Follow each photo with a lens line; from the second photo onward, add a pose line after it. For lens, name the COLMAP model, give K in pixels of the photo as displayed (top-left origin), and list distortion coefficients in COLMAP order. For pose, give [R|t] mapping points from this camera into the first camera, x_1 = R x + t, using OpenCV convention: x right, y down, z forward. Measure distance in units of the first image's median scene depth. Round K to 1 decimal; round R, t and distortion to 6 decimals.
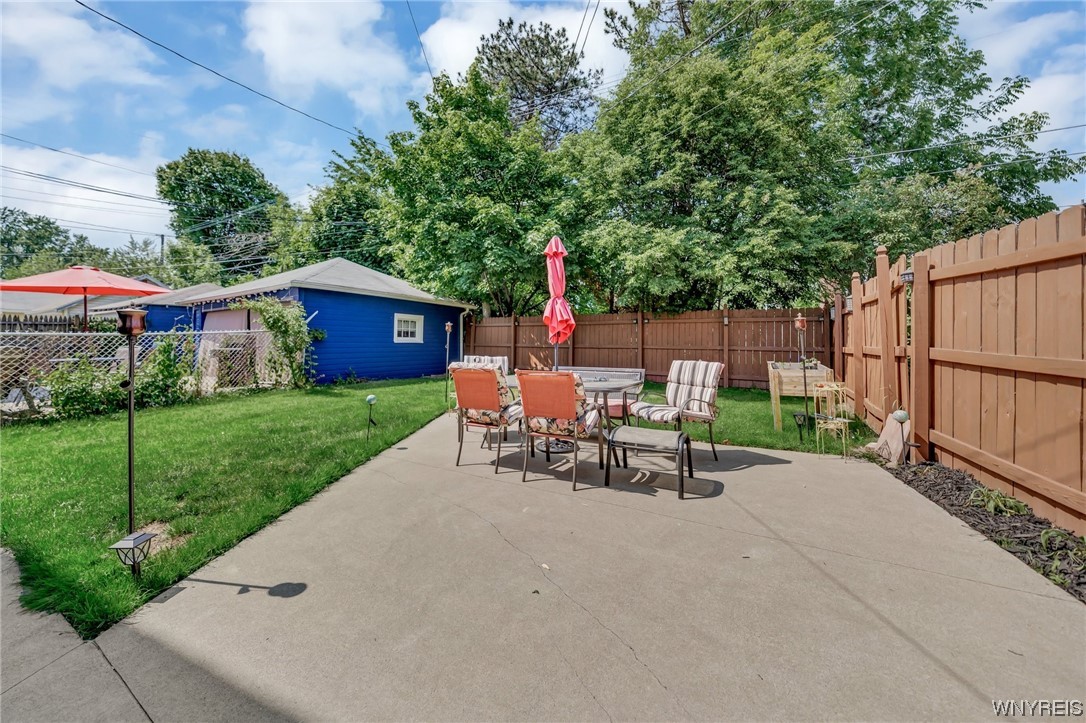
lens RADIAL K [[382.5, 0, 503.6], [0, 382.5, 333.4], [0, 0, 1]] dist [-0.002061, 0.000114]
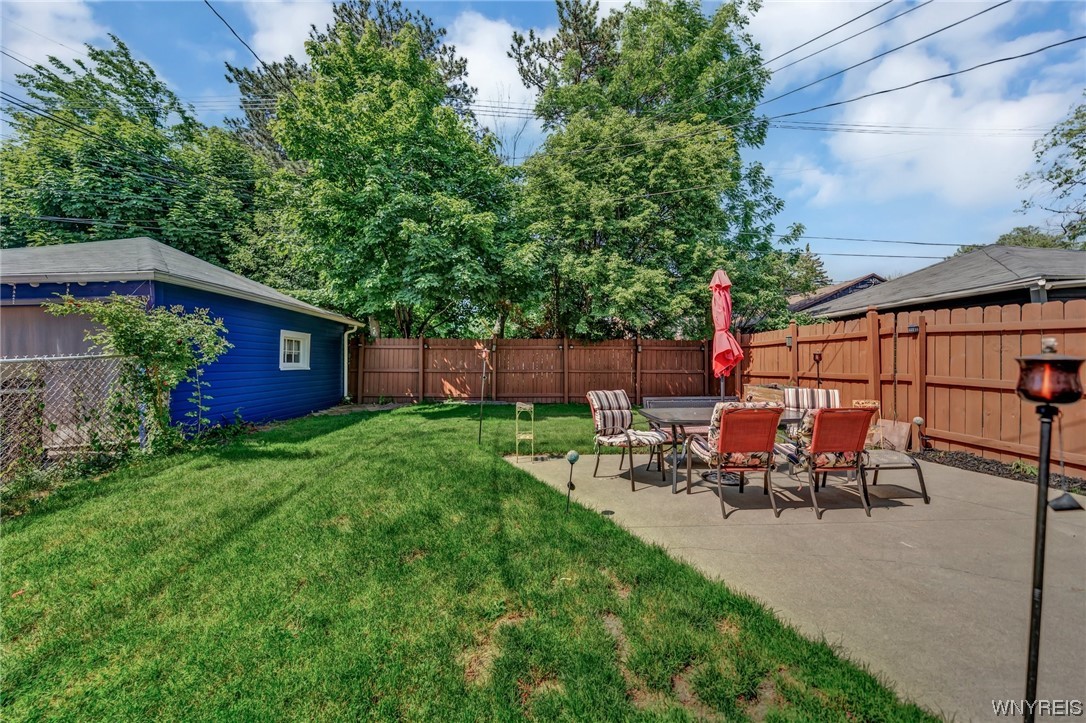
lens RADIAL K [[382.5, 0, 532.1], [0, 382.5, 360.8], [0, 0, 1]] dist [-0.002061, 0.000114]
pose [[0.843993, -0.002143, 0.536350, -0.365923], [-0.007415, 0.999850, 0.015664, -0.011819], [-0.536303, -0.017198, 0.843851, 0.185400]]
